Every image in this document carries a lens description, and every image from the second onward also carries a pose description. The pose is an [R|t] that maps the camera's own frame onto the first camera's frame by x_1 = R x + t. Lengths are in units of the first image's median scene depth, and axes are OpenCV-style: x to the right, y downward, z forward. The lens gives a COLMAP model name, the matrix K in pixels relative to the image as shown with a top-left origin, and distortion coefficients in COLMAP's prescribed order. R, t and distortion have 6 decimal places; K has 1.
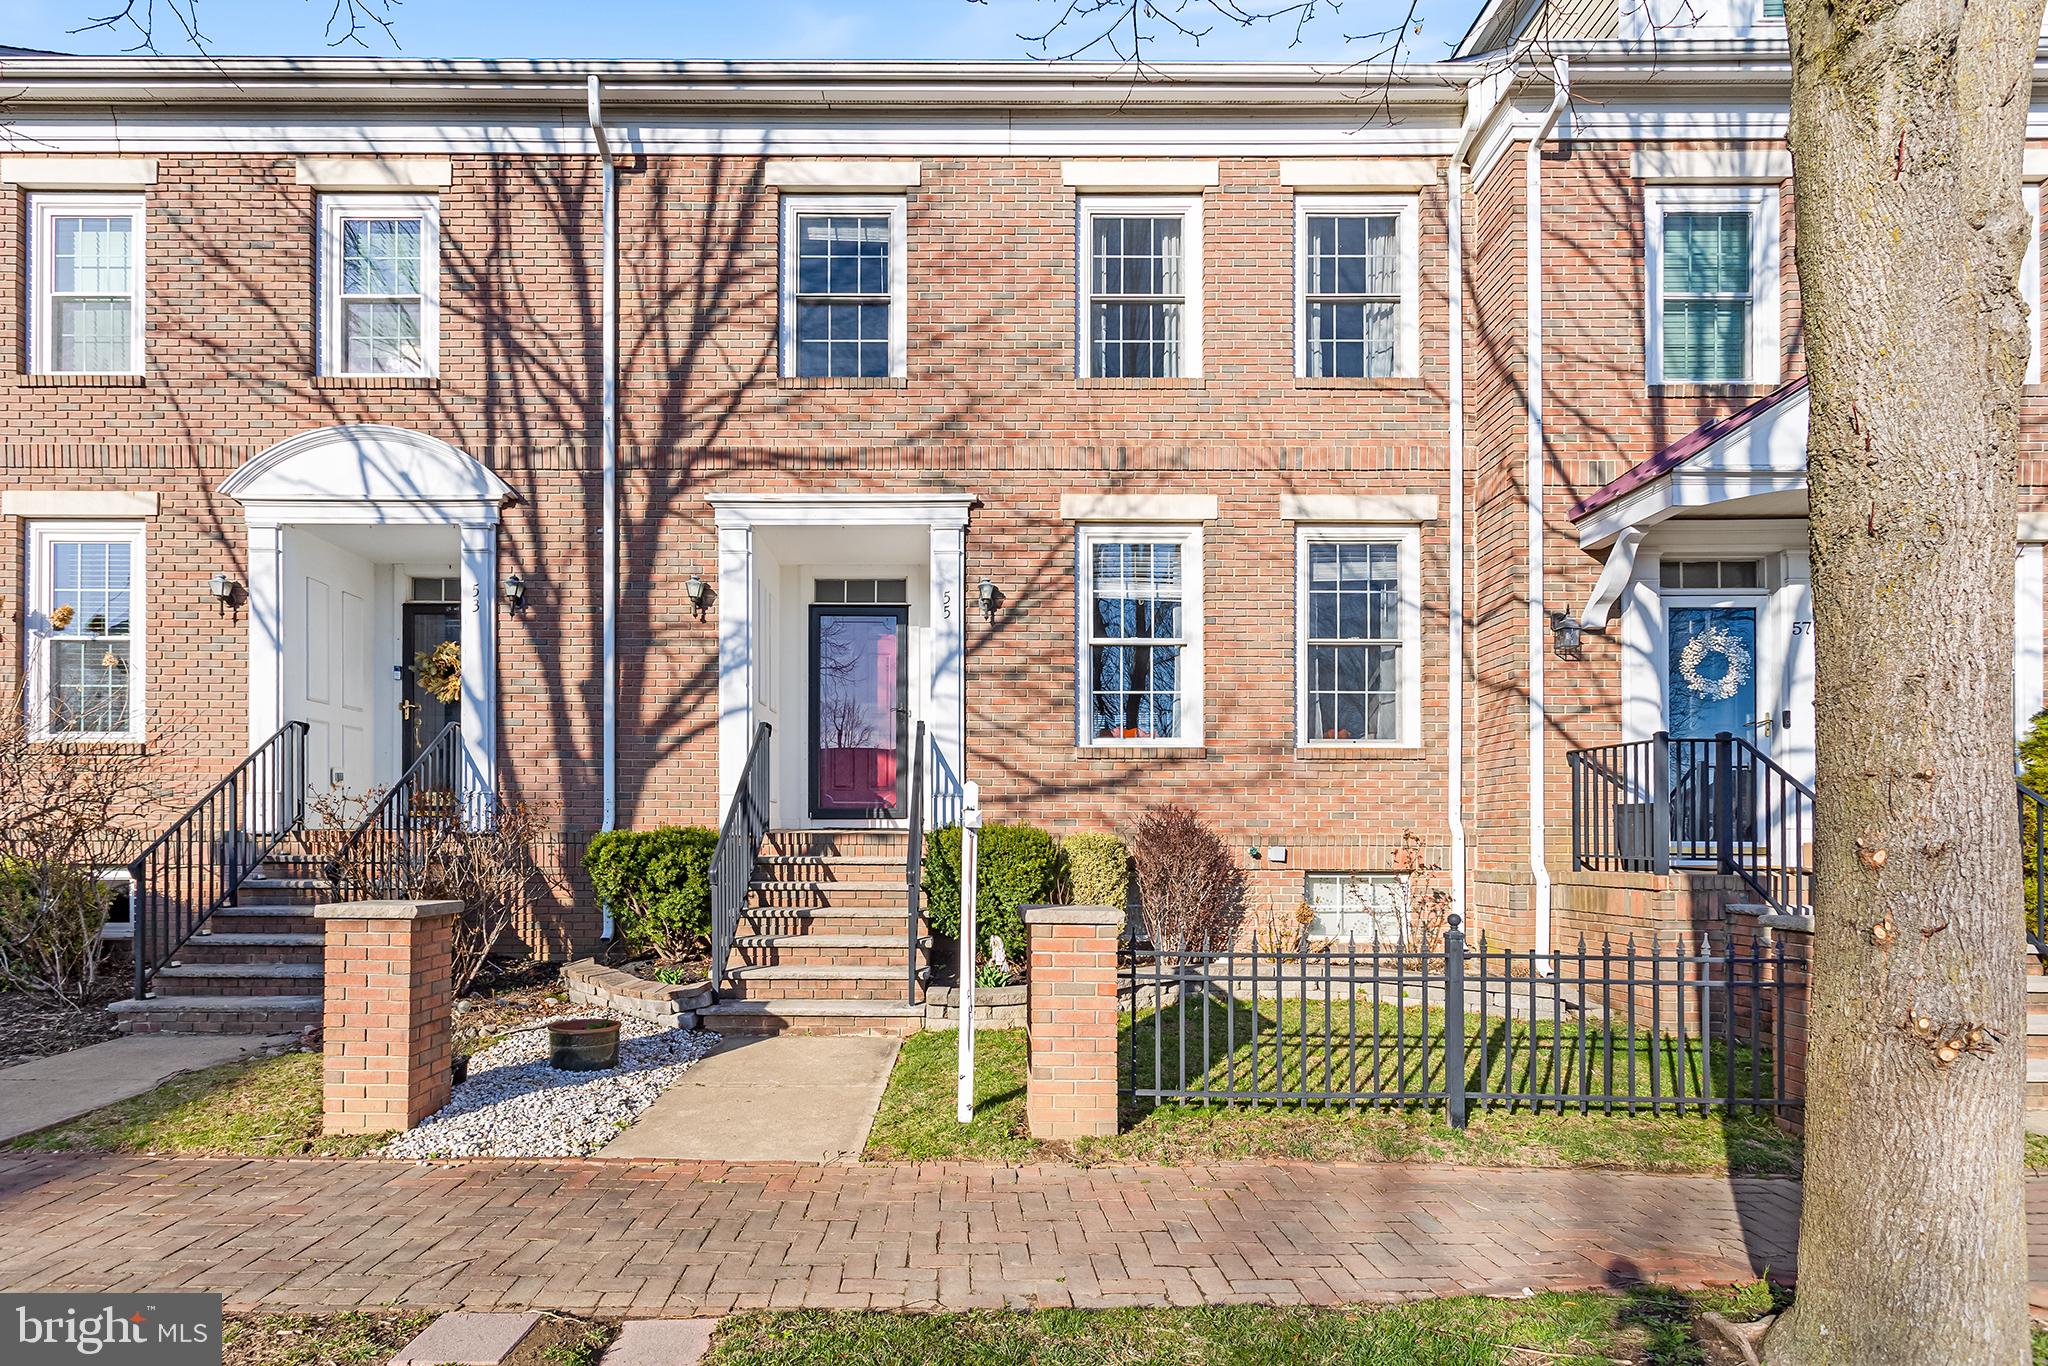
lens RADIAL K [[914.3, 0, 996.8], [0, 914.3, 808.7], [0, 0, 1]] dist [0.000920, 0.000586]
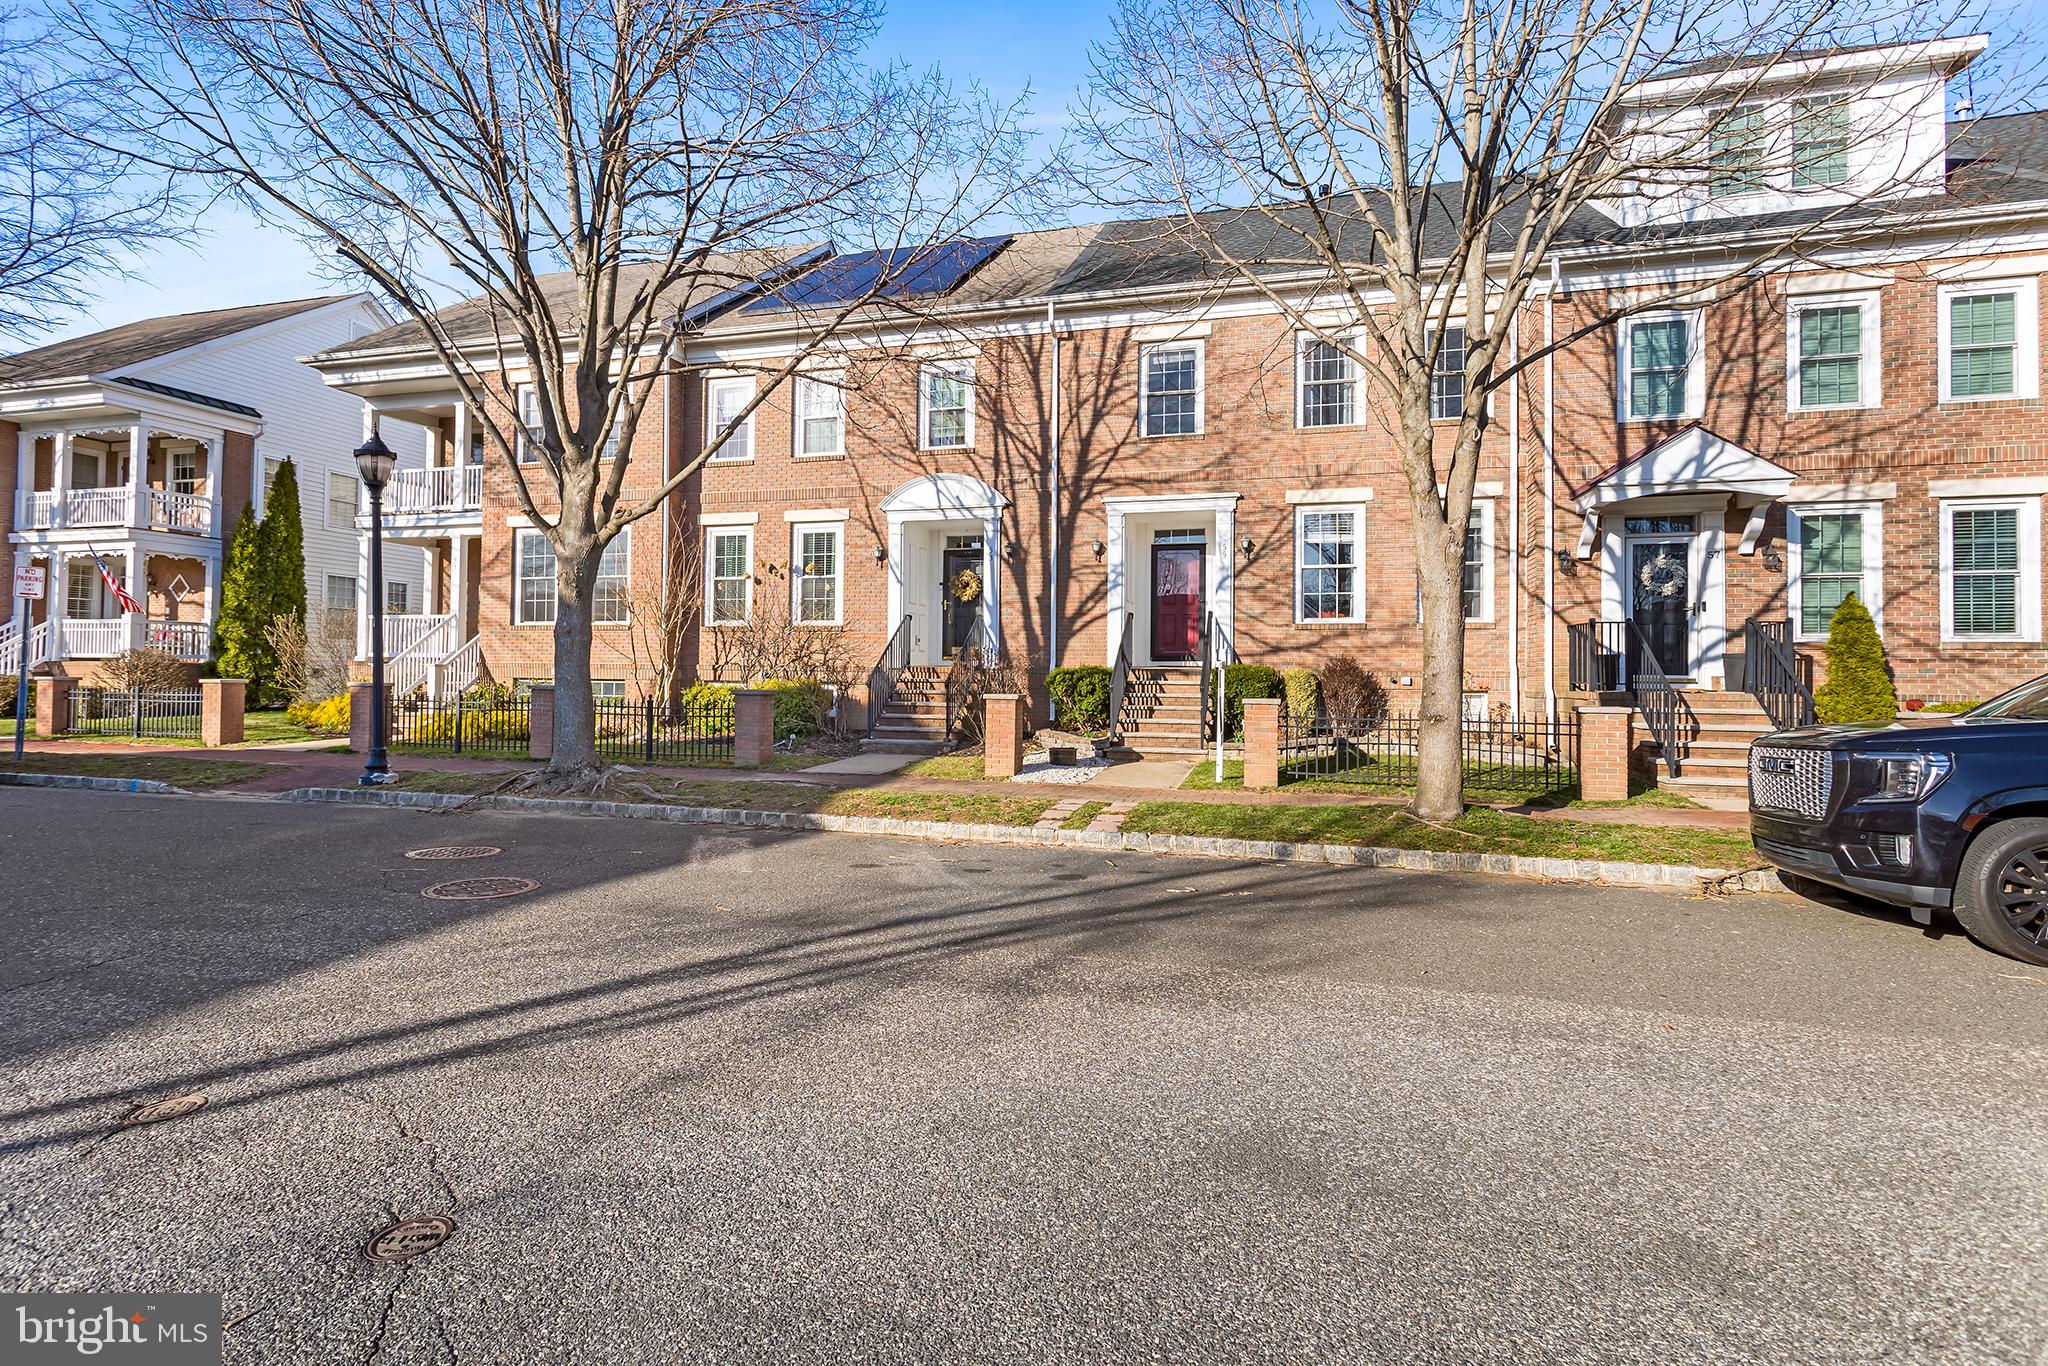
lens RADIAL K [[914.3, 0, 1037.3], [0, 914.3, 666.2], [0, 0, 1]] dist [0.000920, 0.000586]
pose [[0.952752, 0.005510, -0.303699, 0.159475], [-0.007725, 0.999952, -0.006093, 0.030021], [0.303651, 0.008151, 0.952749, -0.936748]]
